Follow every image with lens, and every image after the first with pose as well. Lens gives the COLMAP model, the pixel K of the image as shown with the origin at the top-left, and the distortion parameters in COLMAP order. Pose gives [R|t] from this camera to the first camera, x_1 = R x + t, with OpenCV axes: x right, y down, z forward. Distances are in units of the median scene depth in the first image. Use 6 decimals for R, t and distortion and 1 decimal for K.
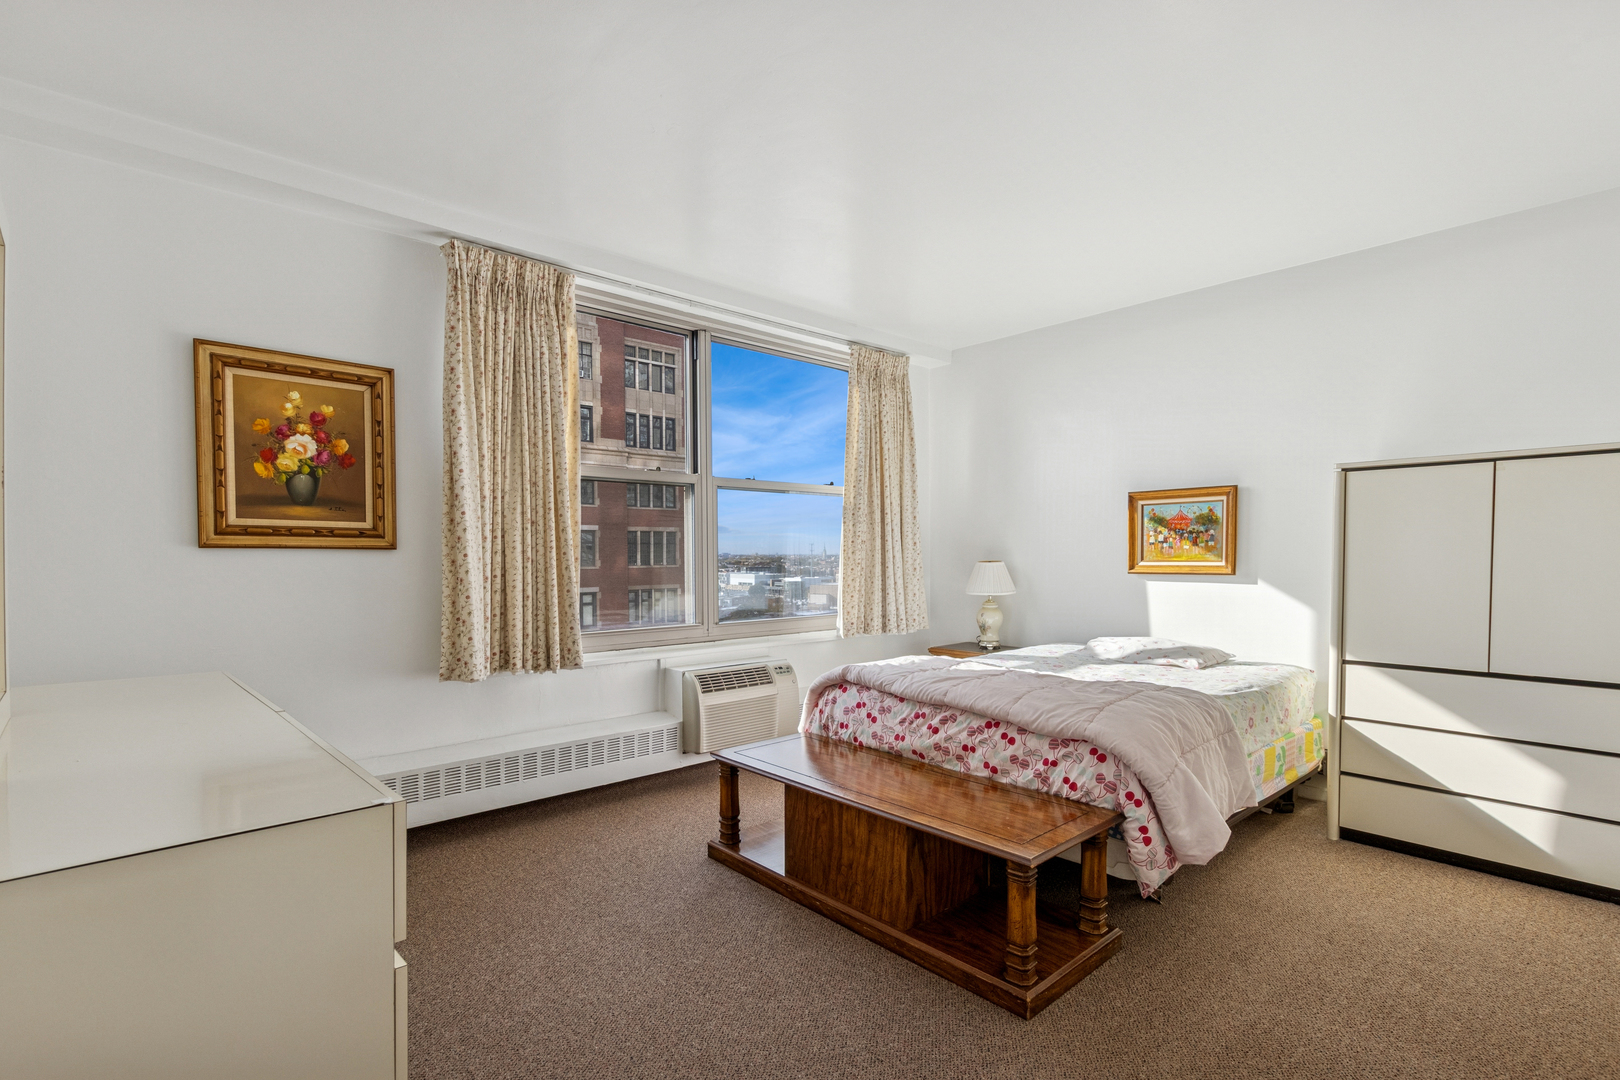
lens RADIAL K [[765.9, 0, 817.1], [0, 765.9, 574.8], [0, 0, 1]] dist [0.001000, -0.000047]
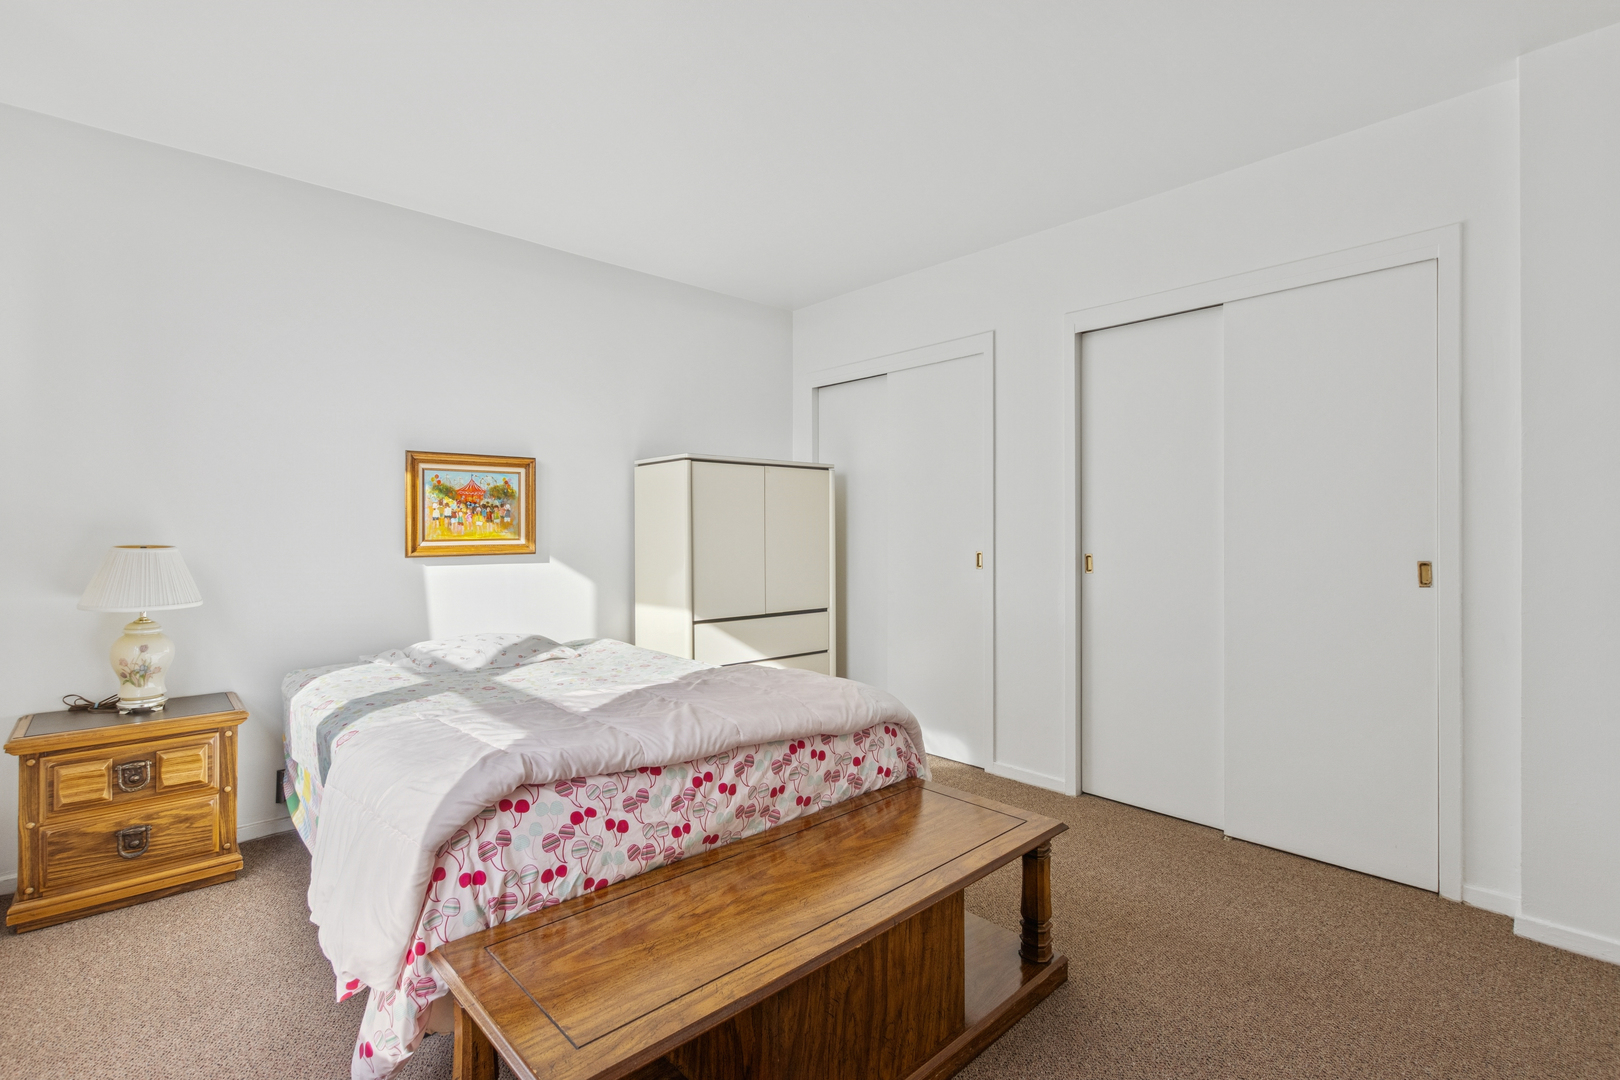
lens RADIAL K [[742.5, 0, 813.5], [0, 742.5, 534.9], [0, 0, 1]] dist [0.002312, -0.000352]
pose [[0.002048, -0.006689, 0.999976, -0.459766], [0.031391, 0.999485, 0.006622, -0.023035], [-0.999505, 0.031377, 0.002257, 0.839070]]
